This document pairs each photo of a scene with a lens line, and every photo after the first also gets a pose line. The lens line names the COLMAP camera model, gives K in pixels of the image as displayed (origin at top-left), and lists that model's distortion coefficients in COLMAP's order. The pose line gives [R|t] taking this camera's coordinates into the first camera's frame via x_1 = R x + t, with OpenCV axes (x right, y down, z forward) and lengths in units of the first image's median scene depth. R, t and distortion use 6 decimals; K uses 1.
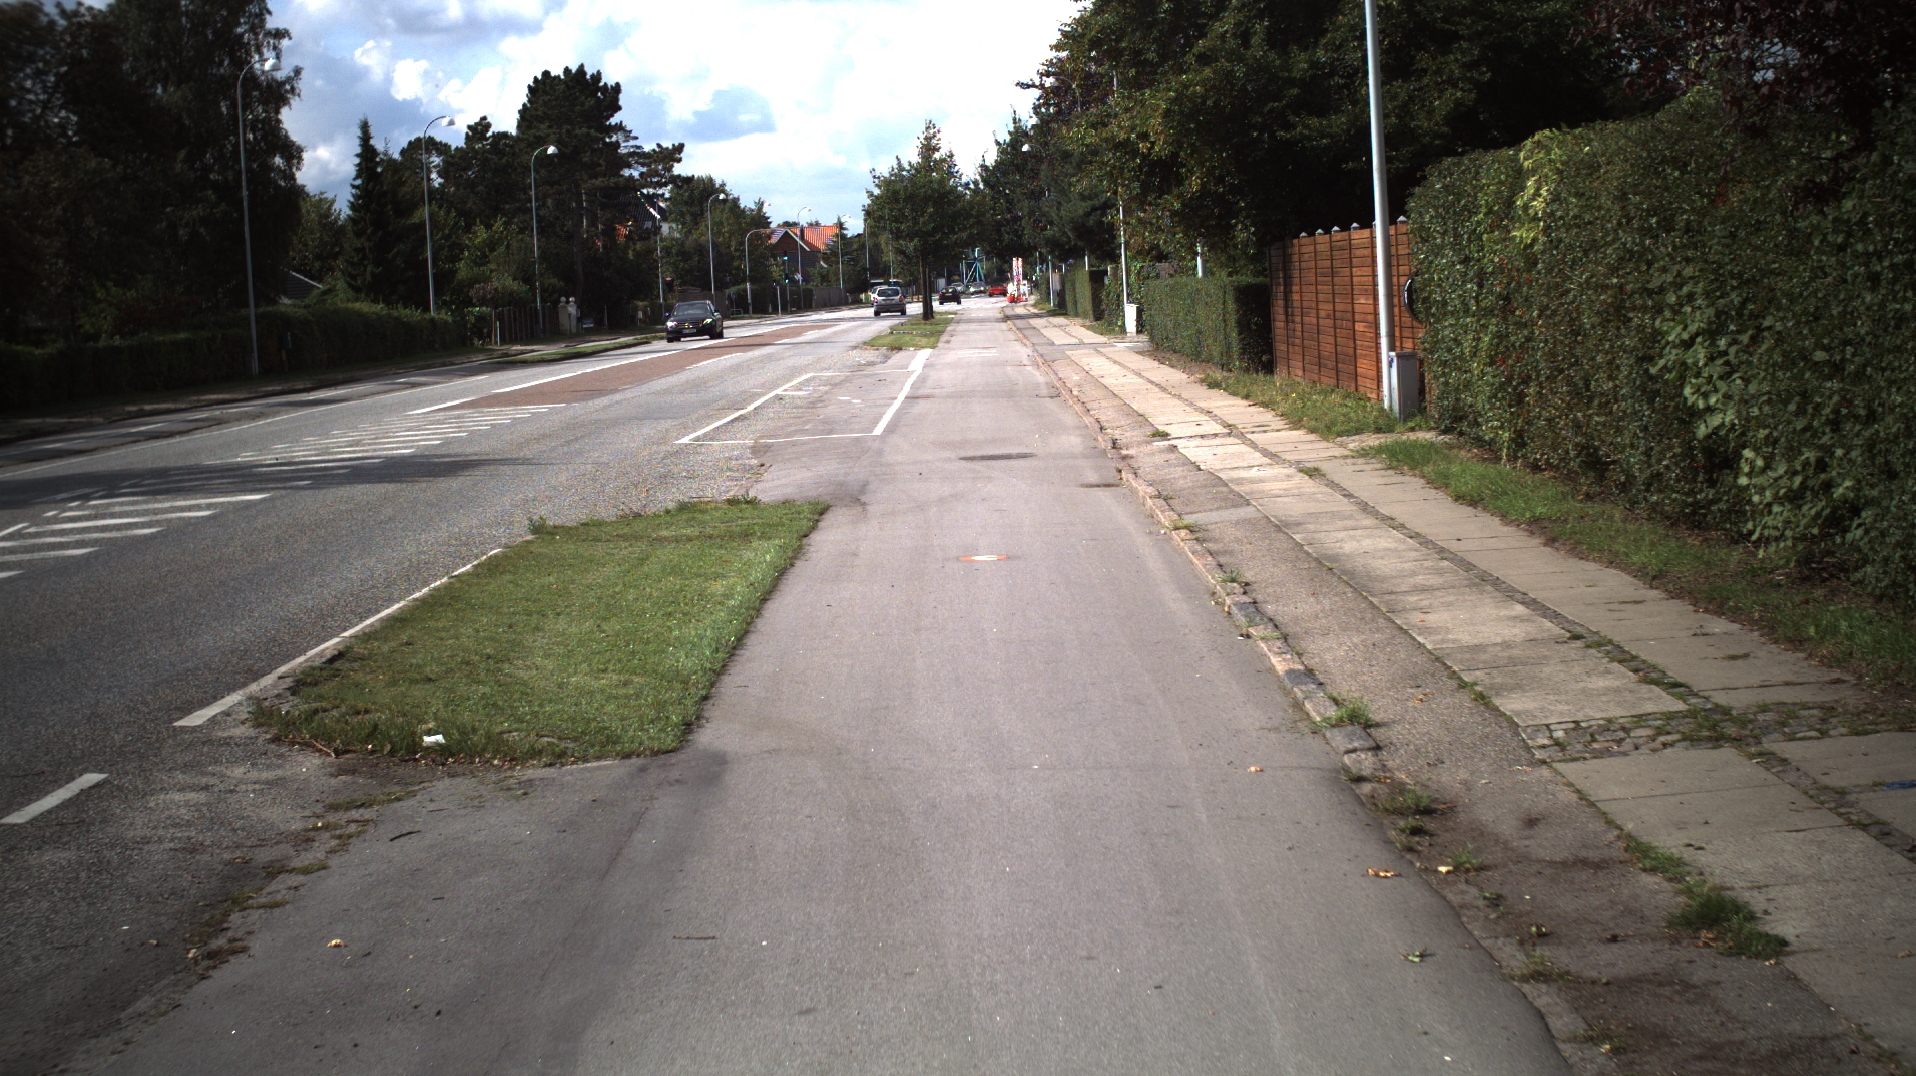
lens RADIAL K [[3294.6, 0, 958.0], [0, 3294.6, 538.0], [0, 0, 1]] dist [-0.308344, 0.510438]
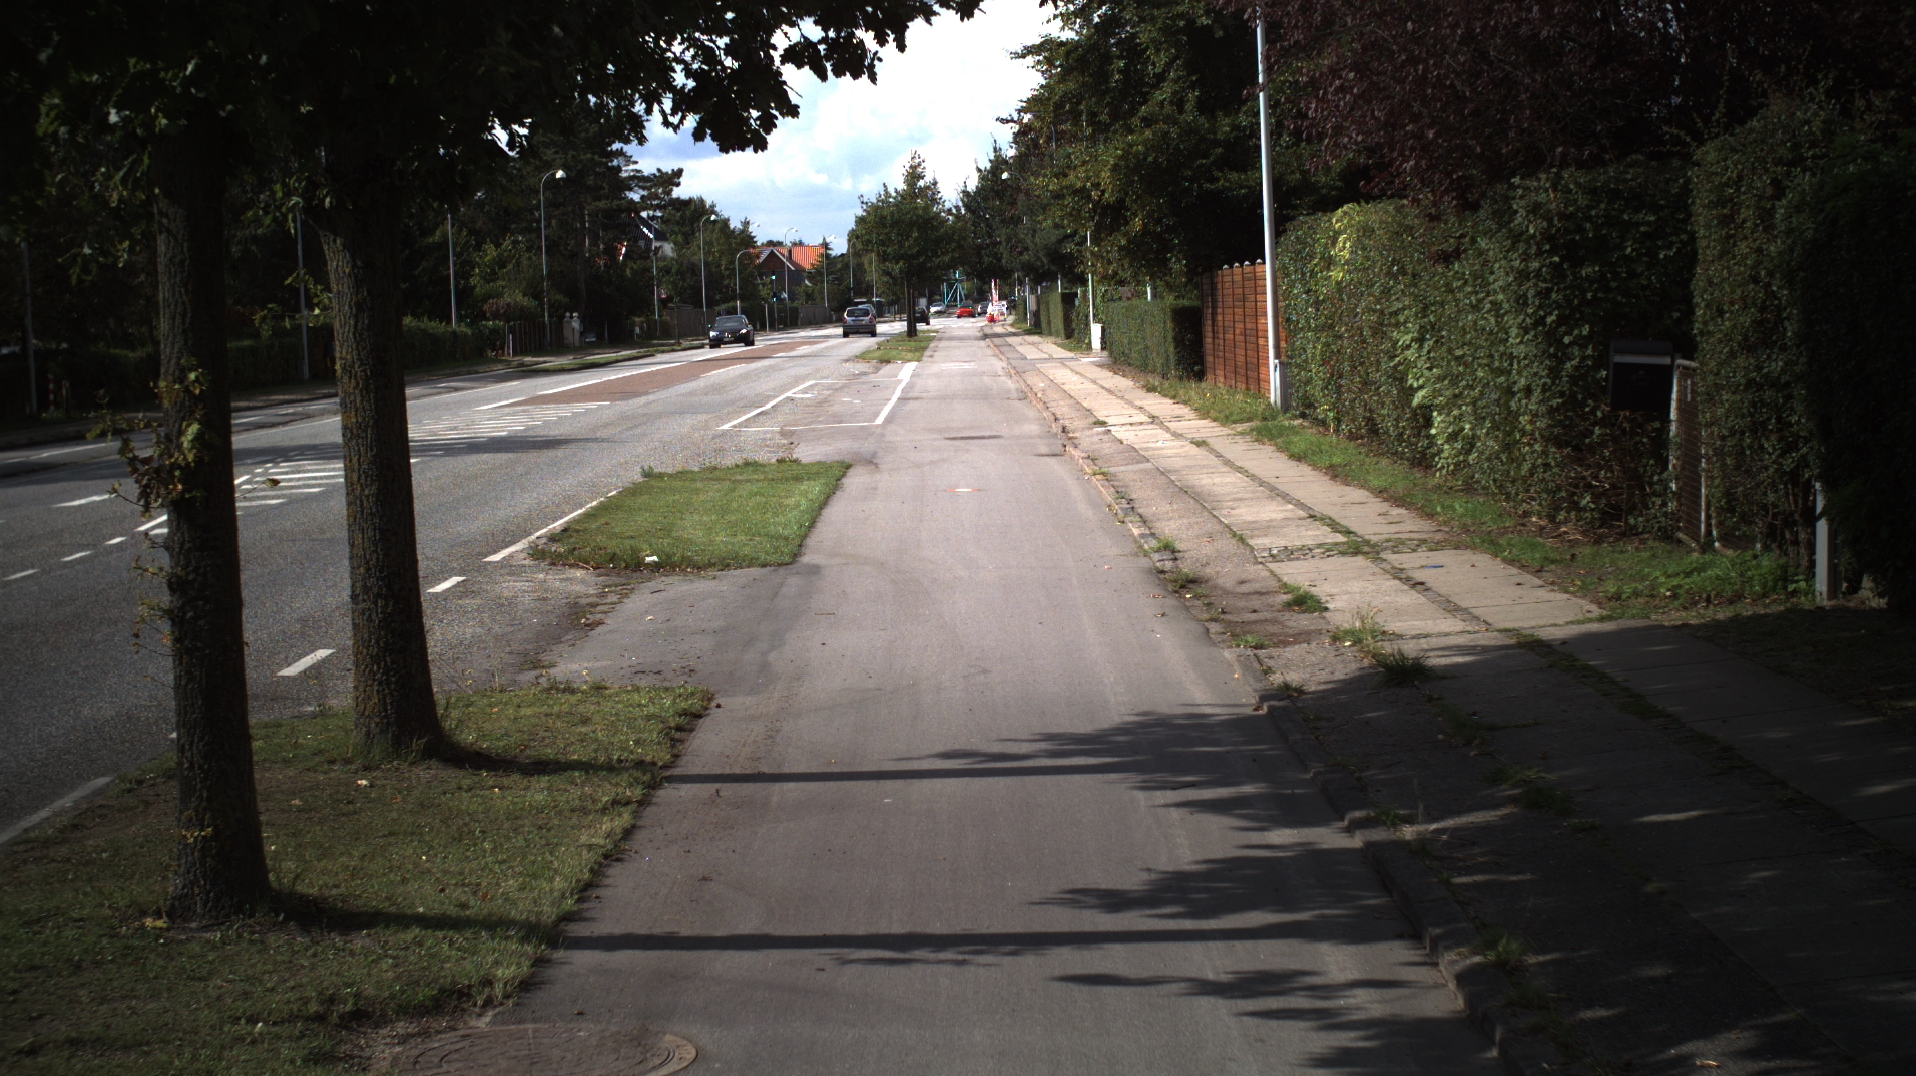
lens RADIAL K [[3294.6, 0, 958.0], [0, 3294.6, 538.0], [0, 0, 1]] dist [-0.308344, 0.510438]
pose [[0.999931, 0.009716, 0.006654, -0.000838], [-0.009675, 0.999935, -0.006021, 0.007744], [-0.006712, 0.005956, 0.999960, -0.102075]]
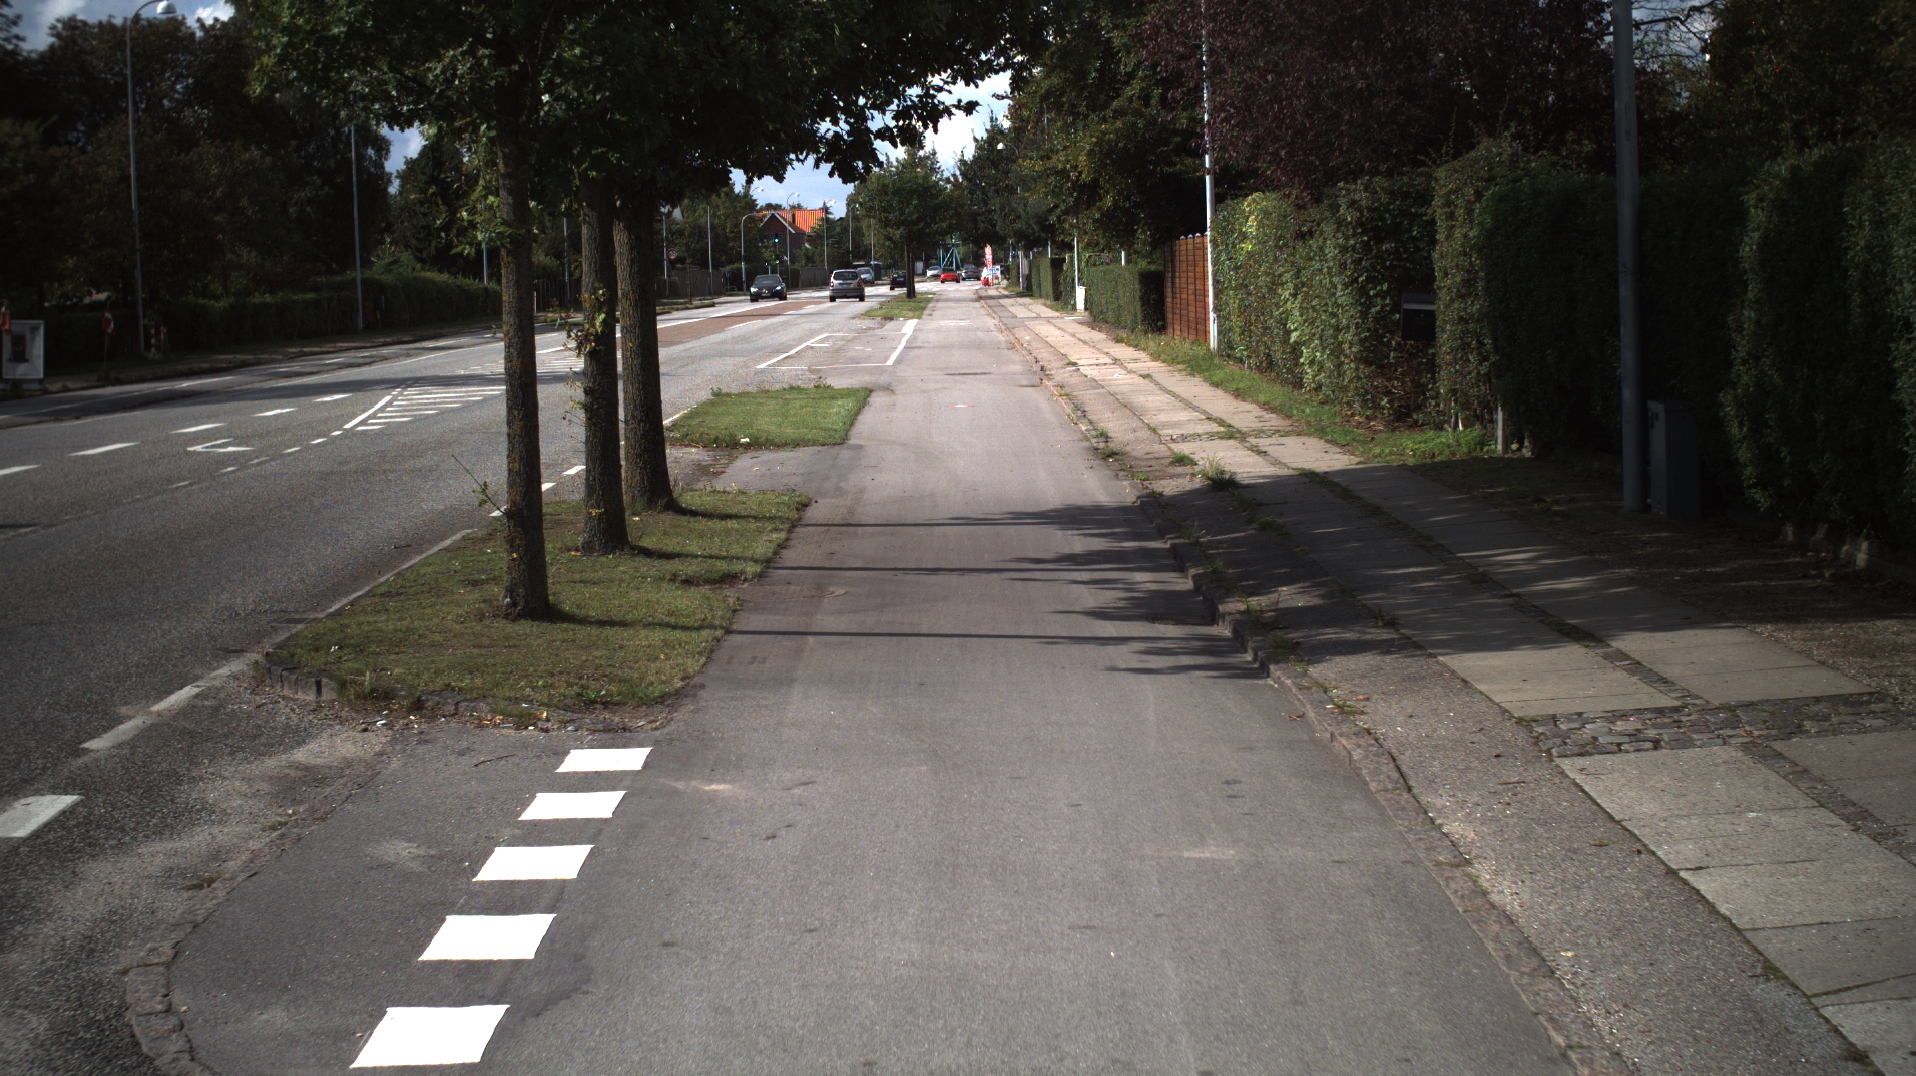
lens RADIAL K [[3294.6, 0, 958.0], [0, 3294.6, 538.0], [0, 0, 1]] dist [-0.308344, 0.510438]
pose [[0.999755, 0.020195, 0.009028, -0.002066], [-0.020239, 0.999784, 0.004806, 0.015931], [-0.008929, -0.004987, 0.999948, -0.203647]]
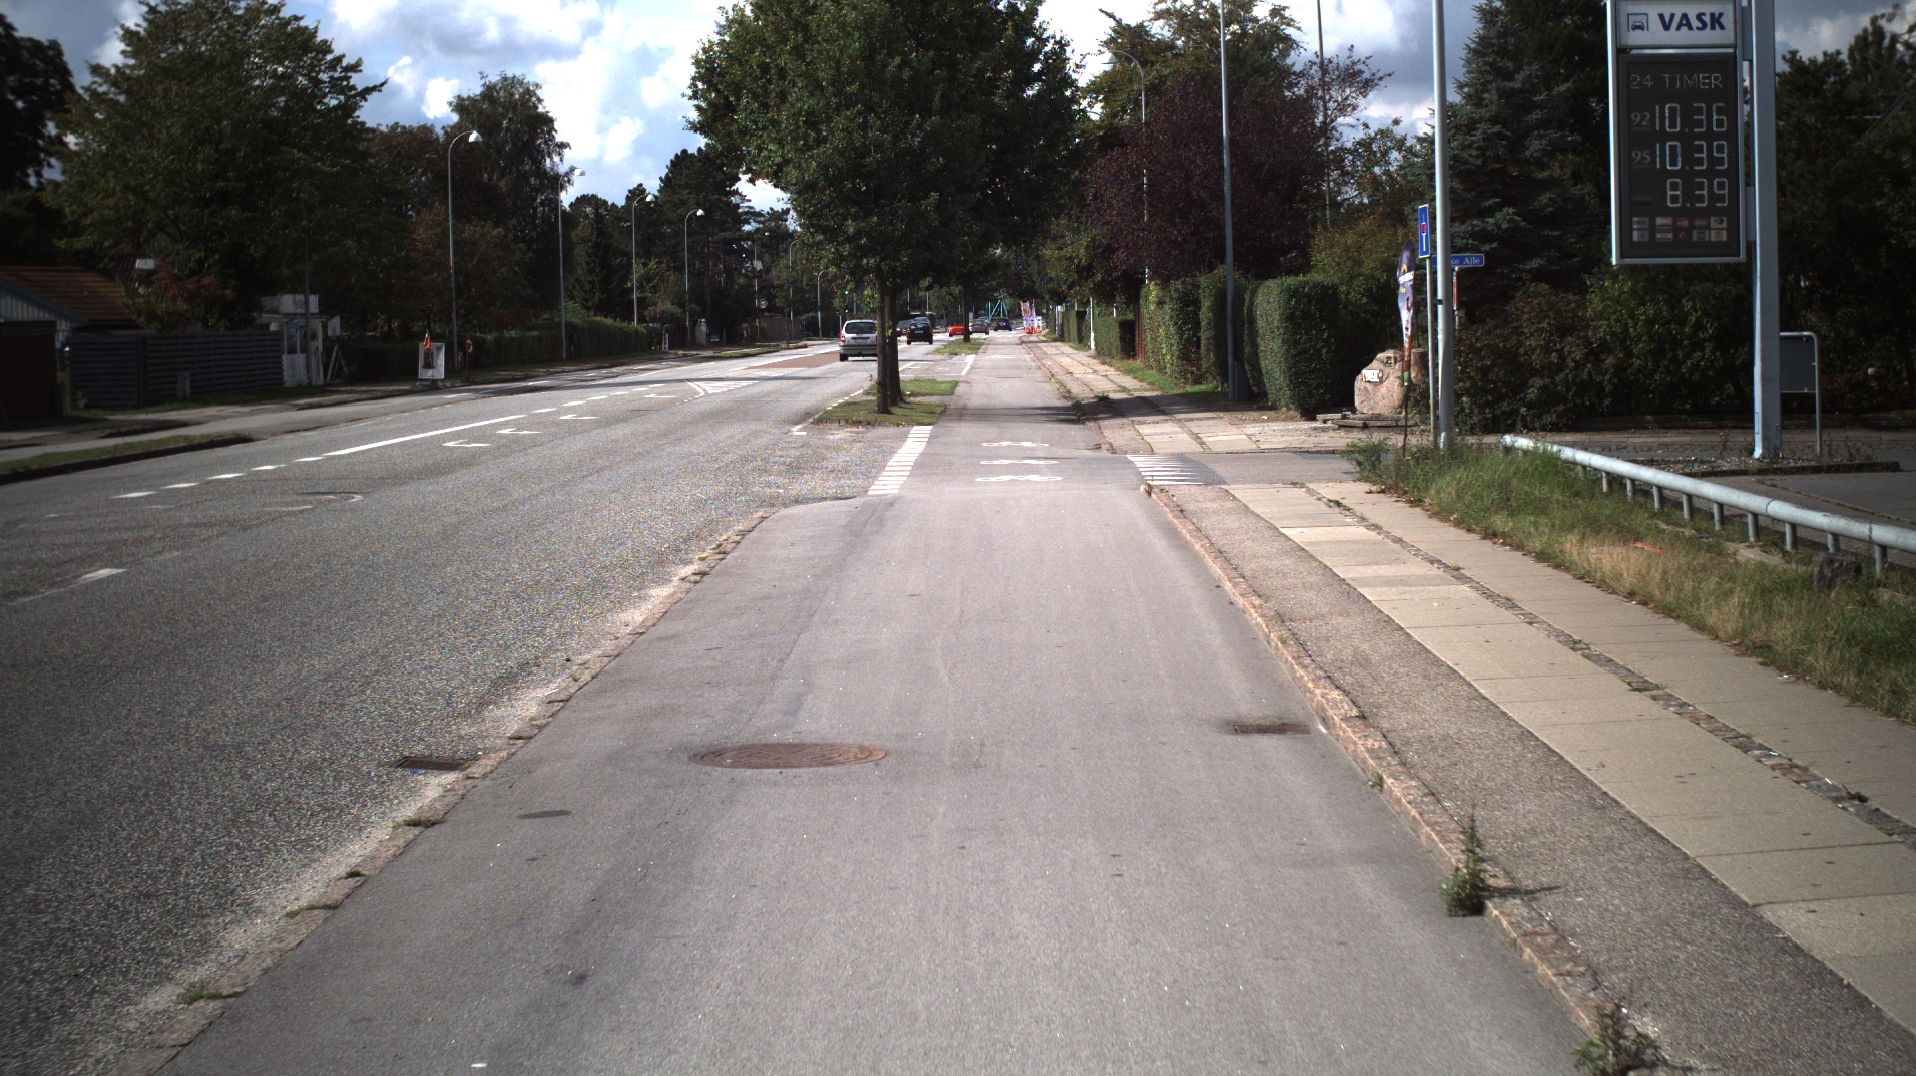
lens RADIAL K [[3294.6, 0, 958.0], [0, 3294.6, 538.0], [0, 0, 1]] dist [-0.308344, 0.510438]
pose [[0.999564, 0.029090, -0.005008, -0.004927], [-0.029139, 0.999524, -0.010178, 0.047747], [0.004710, 0.010320, 0.999936, -0.610070]]
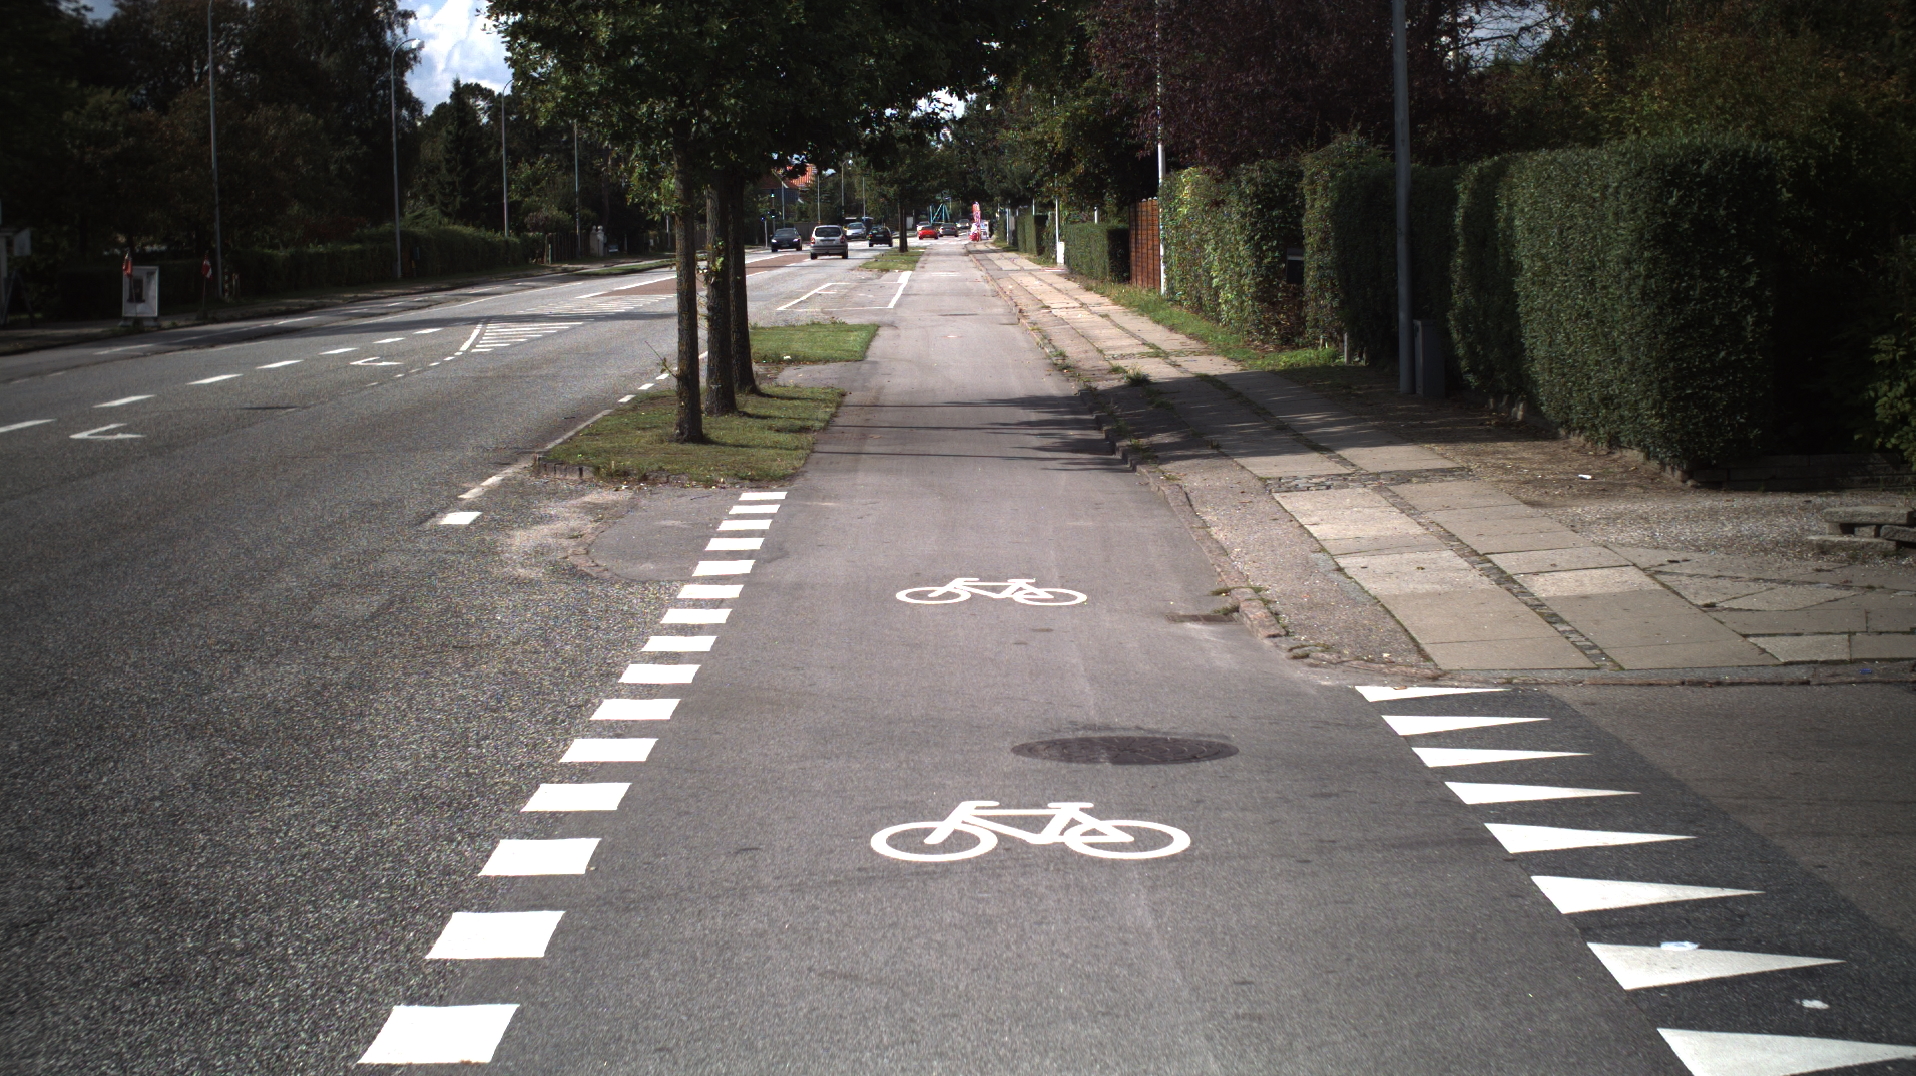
lens RADIAL K [[3294.6, 0, 958.0], [0, 3294.6, 538.0], [0, 0, 1]] dist [-0.308344, 0.510438]
pose [[0.999586, 0.025567, 0.013201, -0.003416], [-0.025807, 0.999498, 0.018371, 0.023252], [-0.012725, -0.018704, 0.999744, -0.305070]]
